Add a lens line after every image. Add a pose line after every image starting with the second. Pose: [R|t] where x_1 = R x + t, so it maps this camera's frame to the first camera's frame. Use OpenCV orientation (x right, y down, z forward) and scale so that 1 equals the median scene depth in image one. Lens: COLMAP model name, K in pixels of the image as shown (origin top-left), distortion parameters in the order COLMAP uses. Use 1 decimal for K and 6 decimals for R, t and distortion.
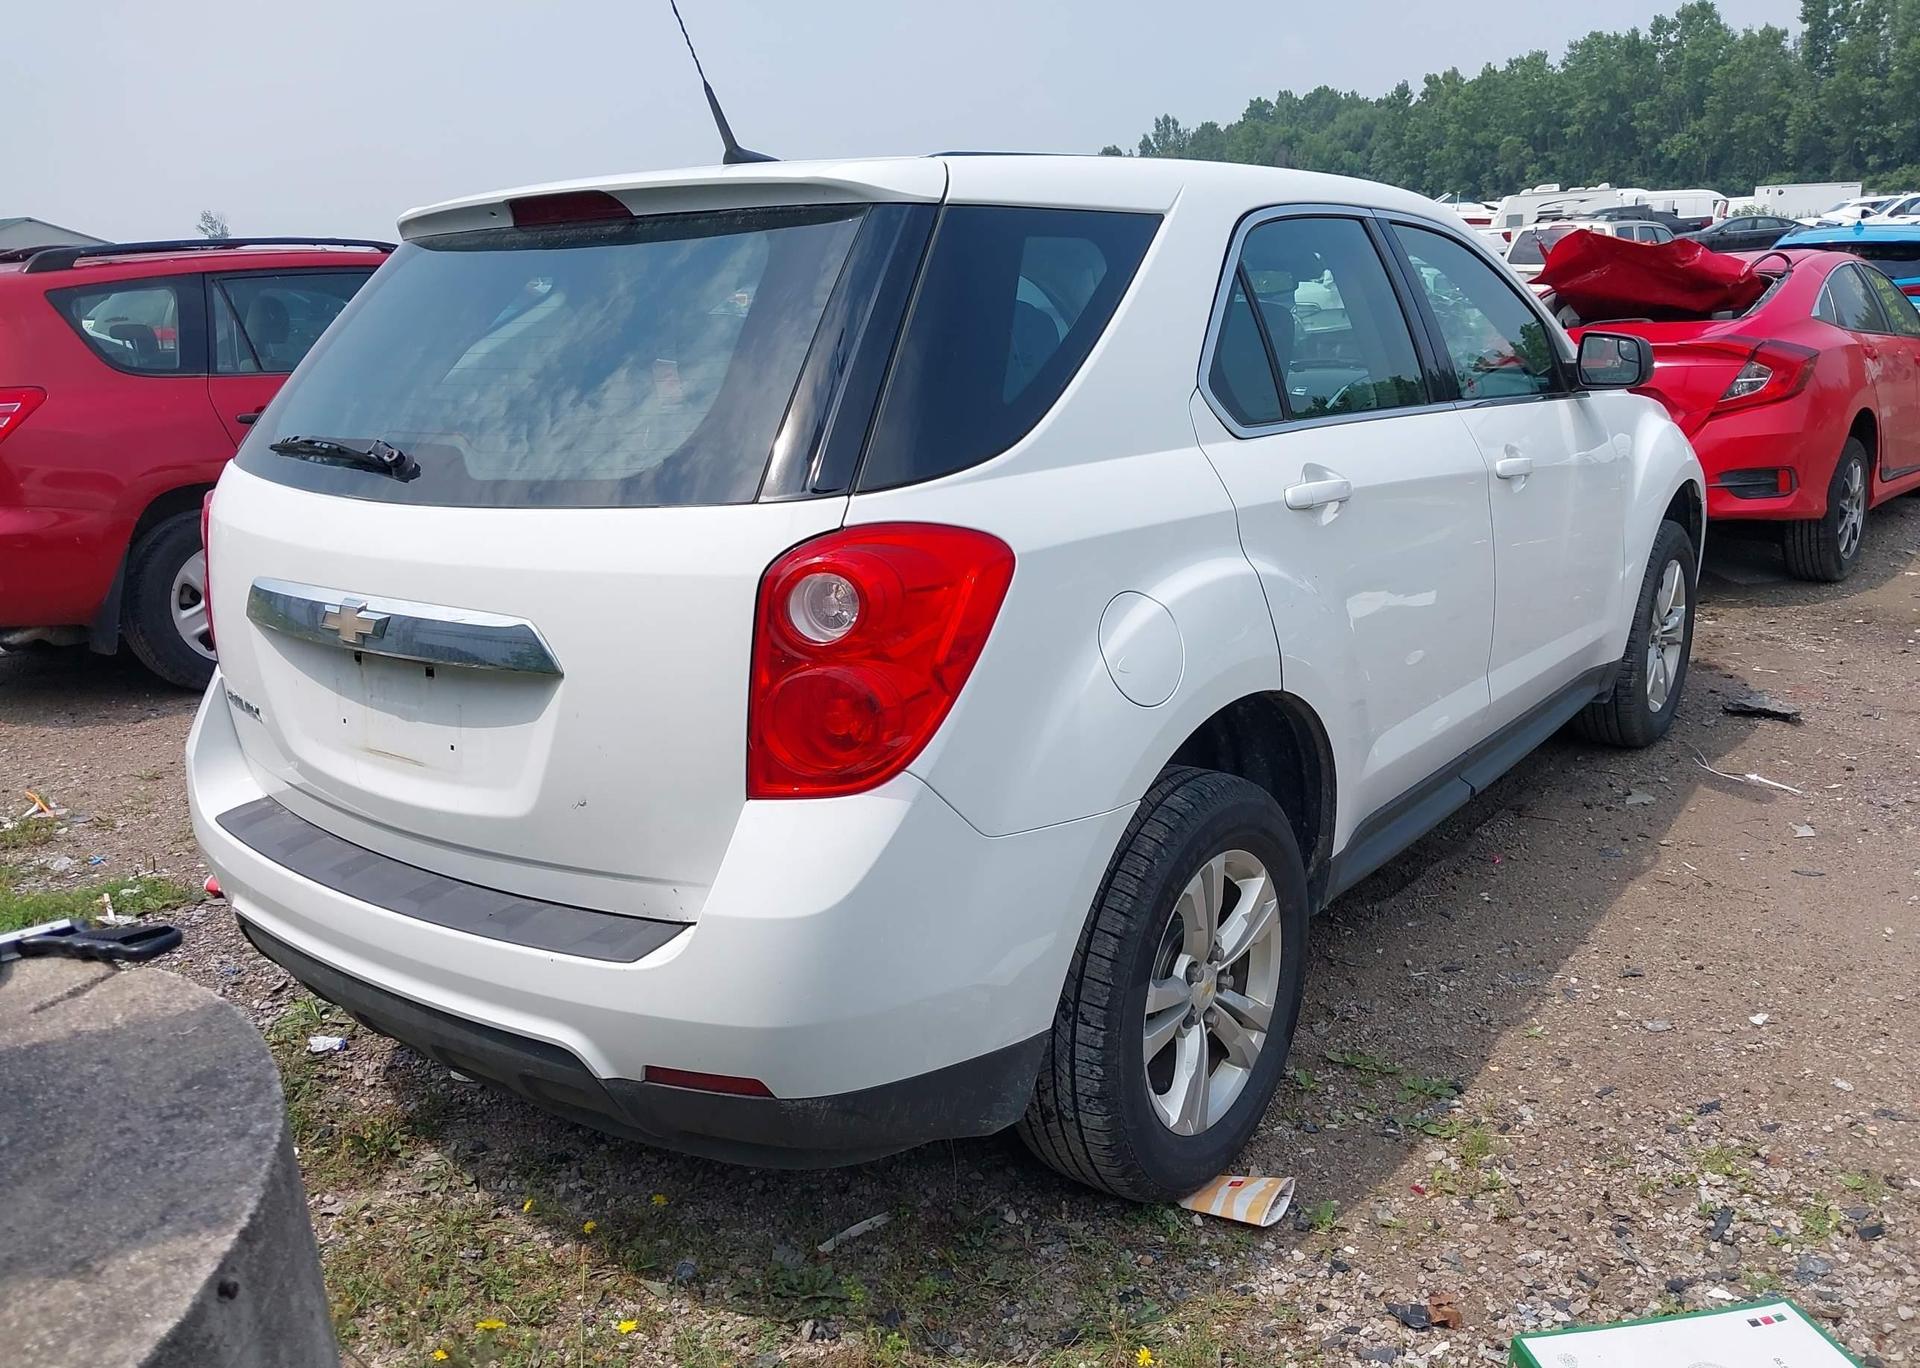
lens RADIAL K [[1588.6, 0, 998.6], [0, 1588.6, 687.0], [0, 0, 1]] dist [0.009113, -0.004355]
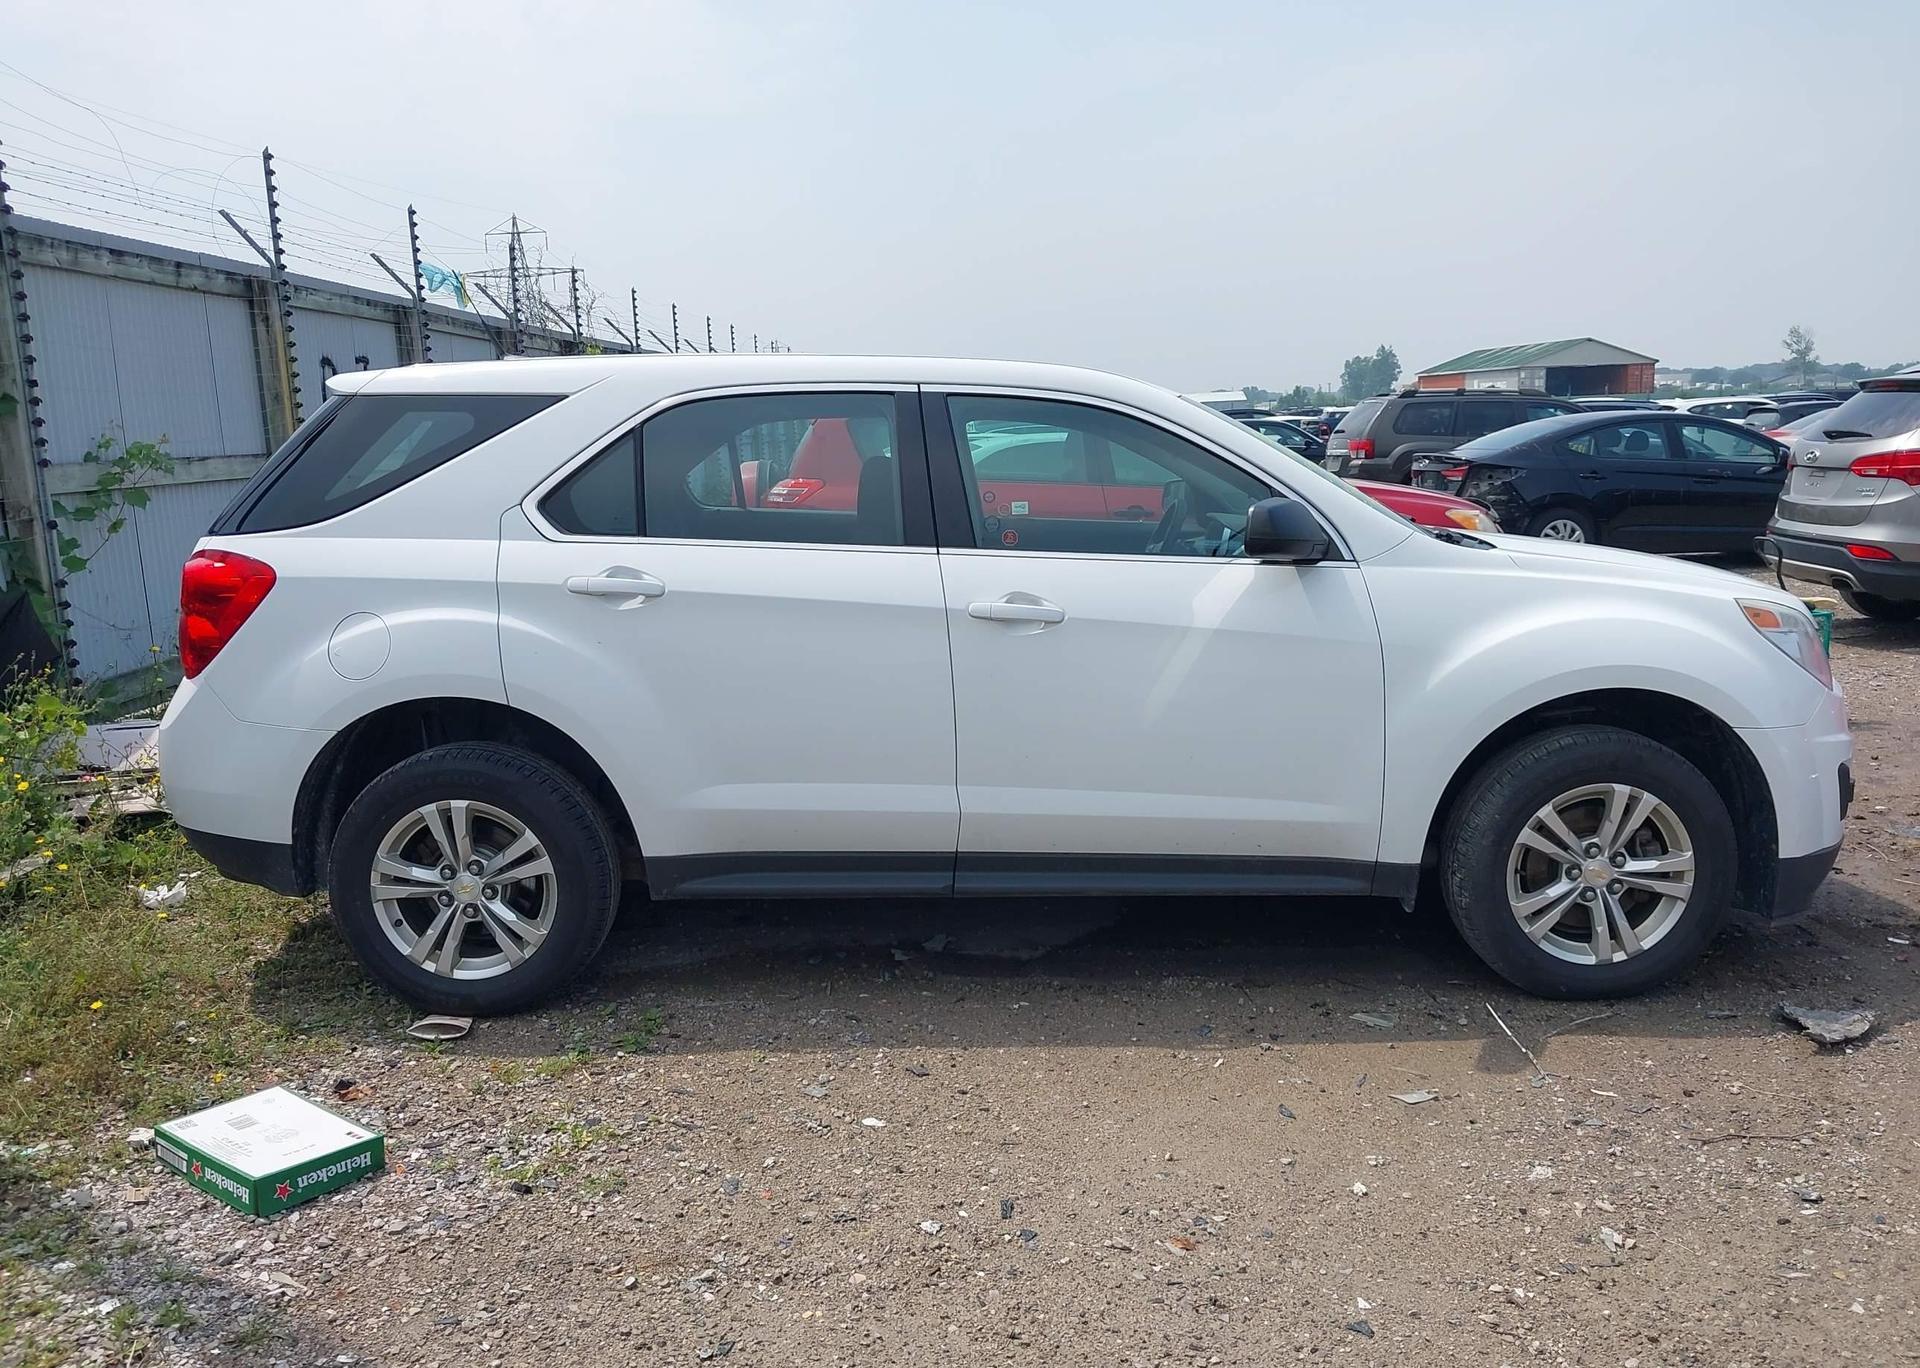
lens RADIAL K [[1588.6, 0, 998.6], [0, 1588.6, 687.0], [0, 0, 1]] dist [0.009113, -0.004355]
pose [[0.601103, 0.168359, -0.781236, 1.566841], [-0.220321, 0.974586, 0.040505, -0.171202], [0.768201, 0.147775, 0.622920, 0.405736]]
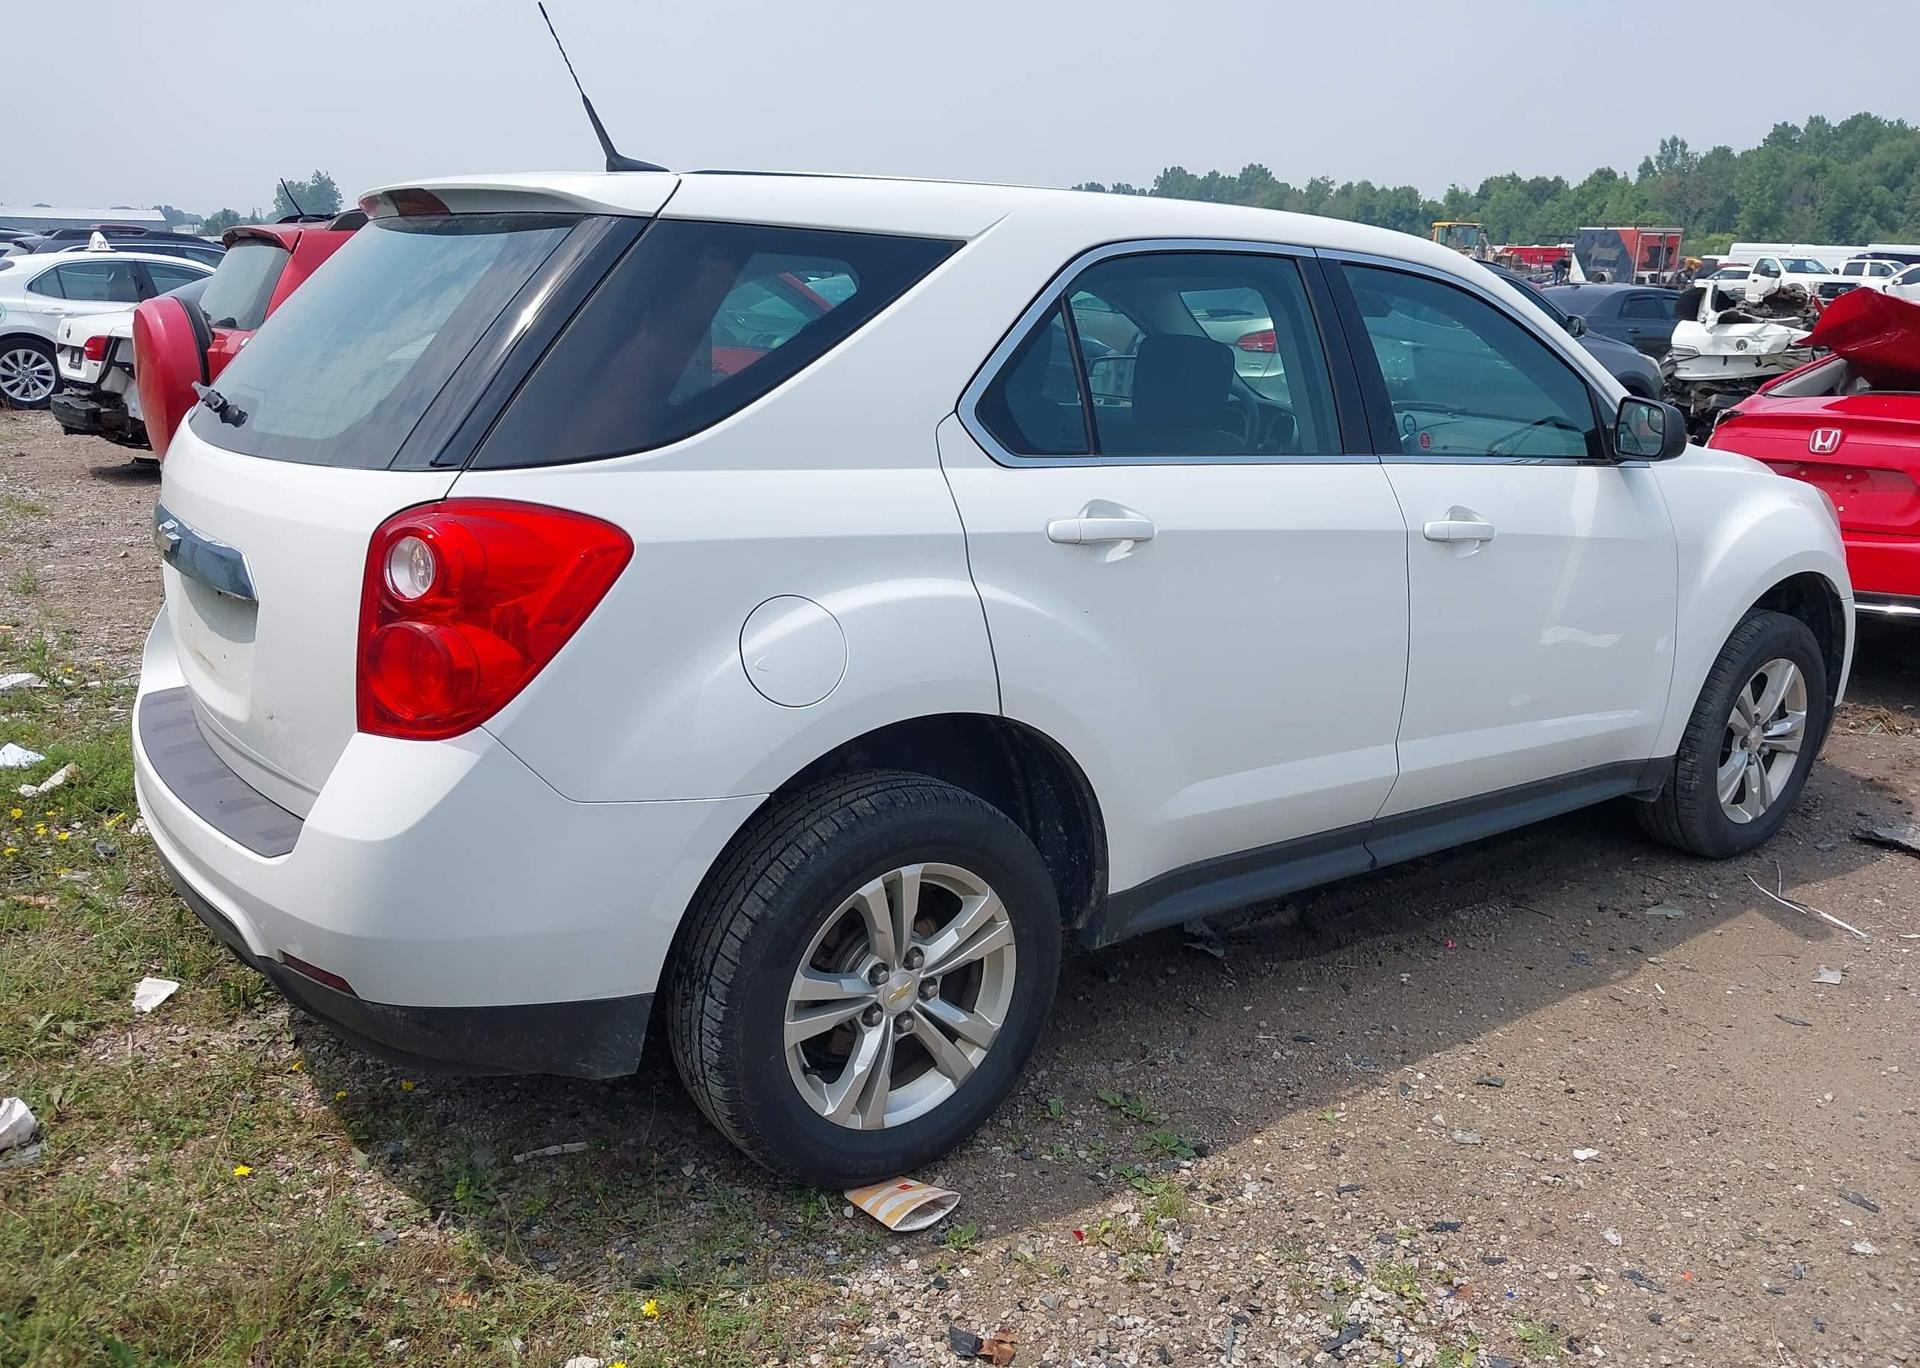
lens RADIAL K [[1588.6, 0, 998.6], [0, 1588.6, 687.0], [0, 0, 1]] dist [0.009113, -0.004355]
pose [[0.953882, 0.138257, -0.266449, 0.430322], [-0.138608, 0.990191, 0.017584, -0.032951], [0.266266, 0.020159, 0.963689, 0.022317]]
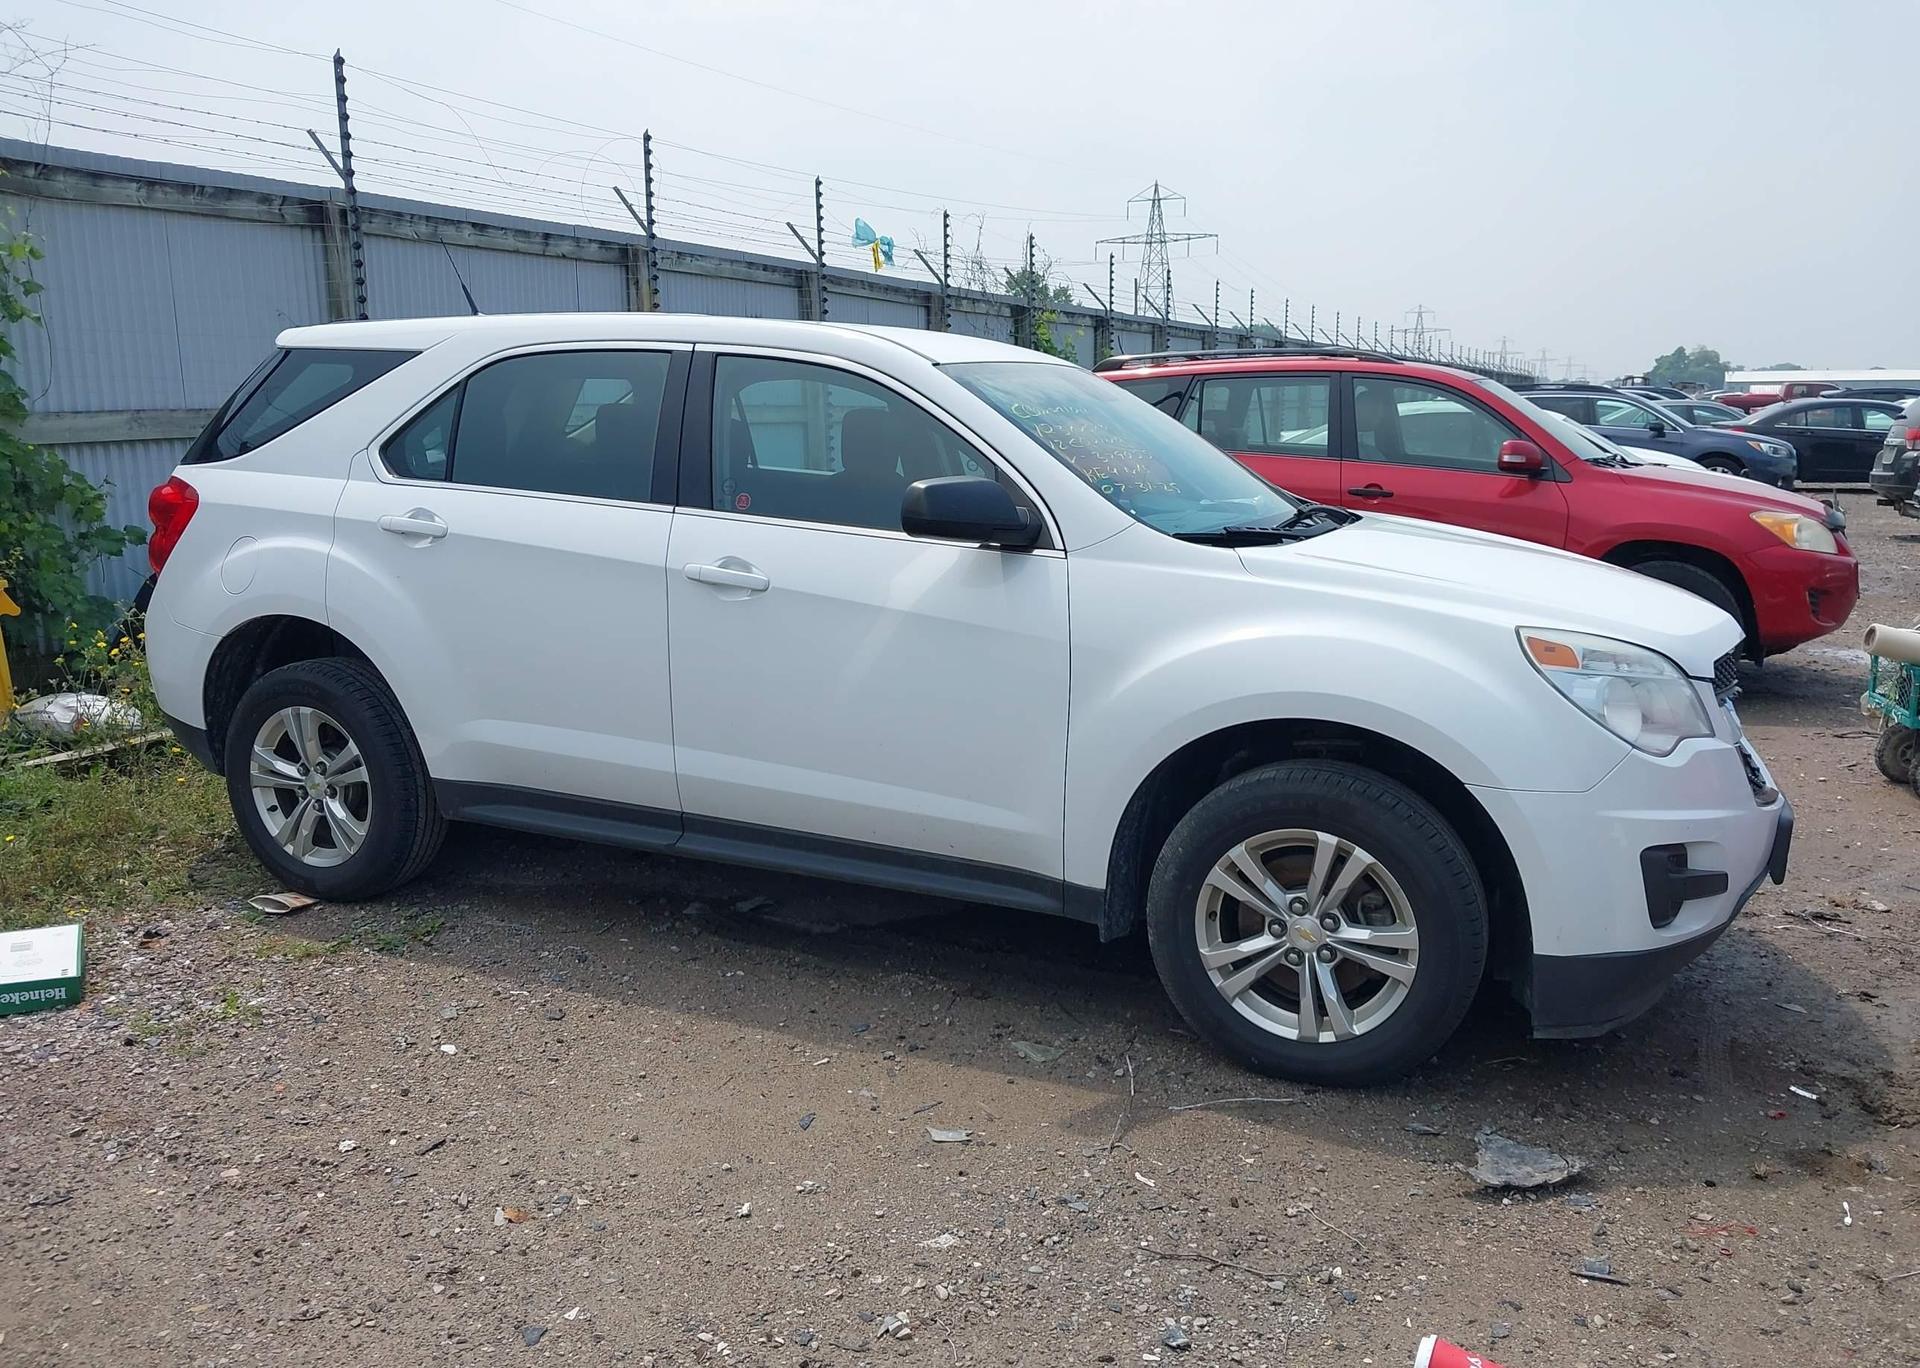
lens RADIAL K [[1588.6, 0, 998.6], [0, 1588.6, 687.0], [0, 0, 1]] dist [0.009113, -0.004355]
pose [[0.216504, 0.227867, -0.949317, 1.874424], [-0.273537, 0.947592, 0.165069, -0.394982], [0.937179, 0.223935, 0.267487, 1.187672]]
